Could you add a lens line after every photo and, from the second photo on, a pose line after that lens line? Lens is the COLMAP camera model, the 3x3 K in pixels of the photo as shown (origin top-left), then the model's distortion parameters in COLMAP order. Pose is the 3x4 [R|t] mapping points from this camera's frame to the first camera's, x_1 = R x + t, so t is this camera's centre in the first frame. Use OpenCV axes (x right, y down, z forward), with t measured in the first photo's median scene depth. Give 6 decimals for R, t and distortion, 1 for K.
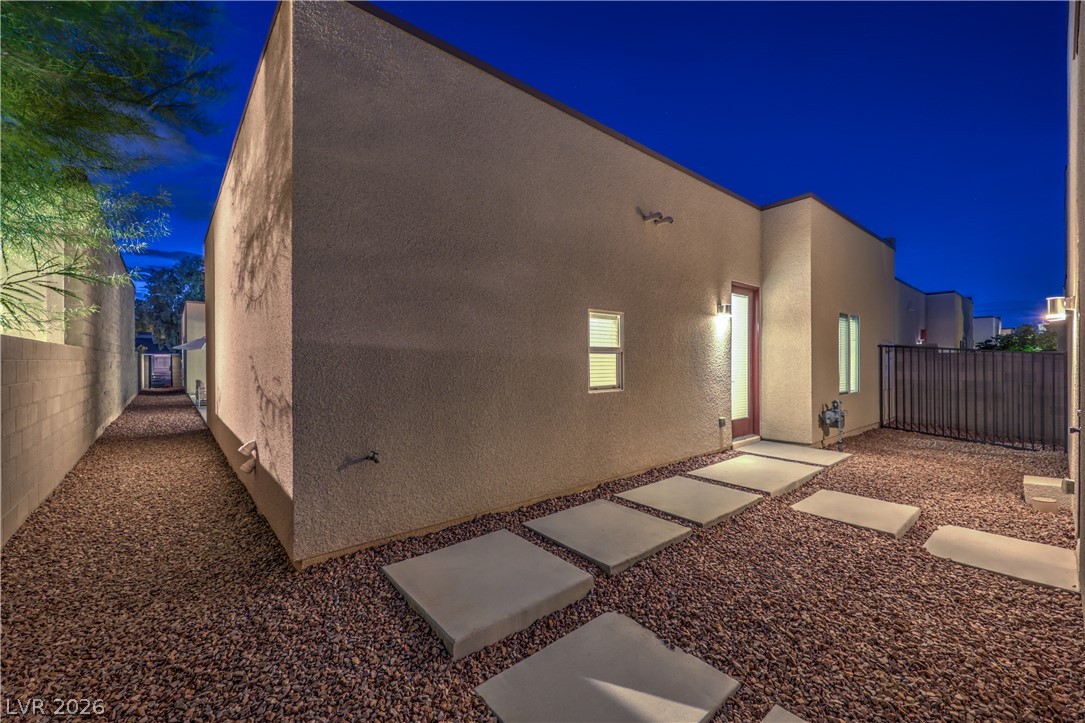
lens RADIAL K [[436.1, 0, 552.6], [0, 436.1, 360.7], [0, 0, 1]] dist [-0.003664, -0.000321]
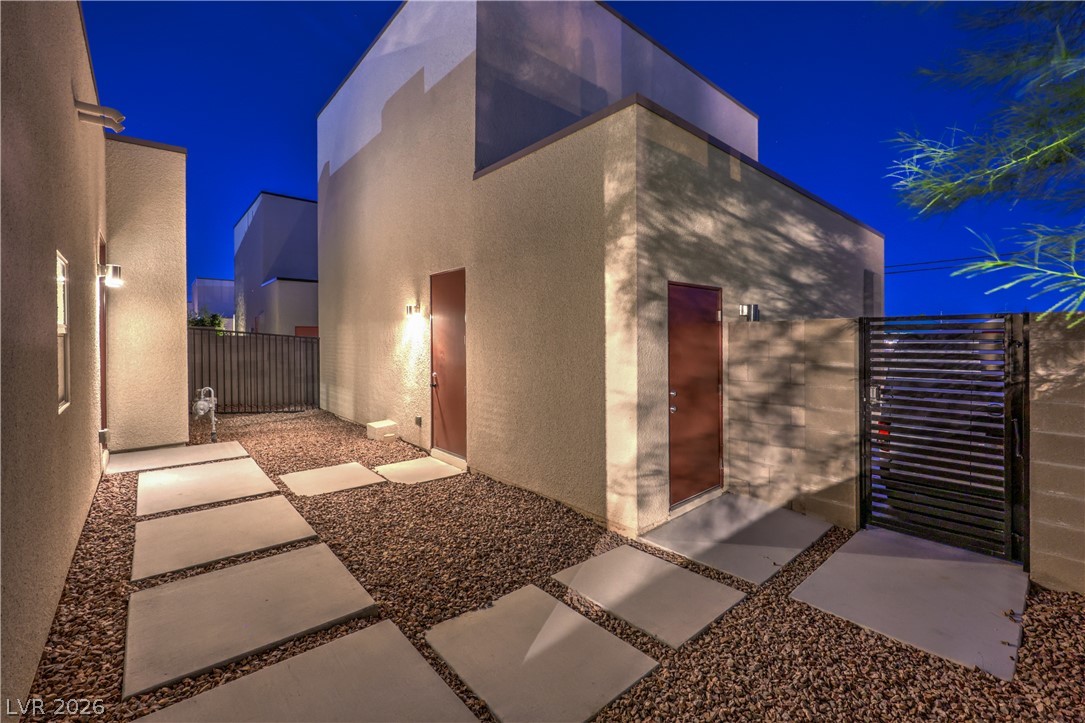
lens RADIAL K [[457.7, 0, 545.9], [0, 457.7, 340.9], [0, 0, 1]] dist [0.001974, 0.000342]
pose [[-0.000984, -0.001874, 0.999998, -0.589517], [0.001650, 0.999997, 0.001875, -0.015185], [-0.999998, 0.001652, -0.000981, 0.558582]]
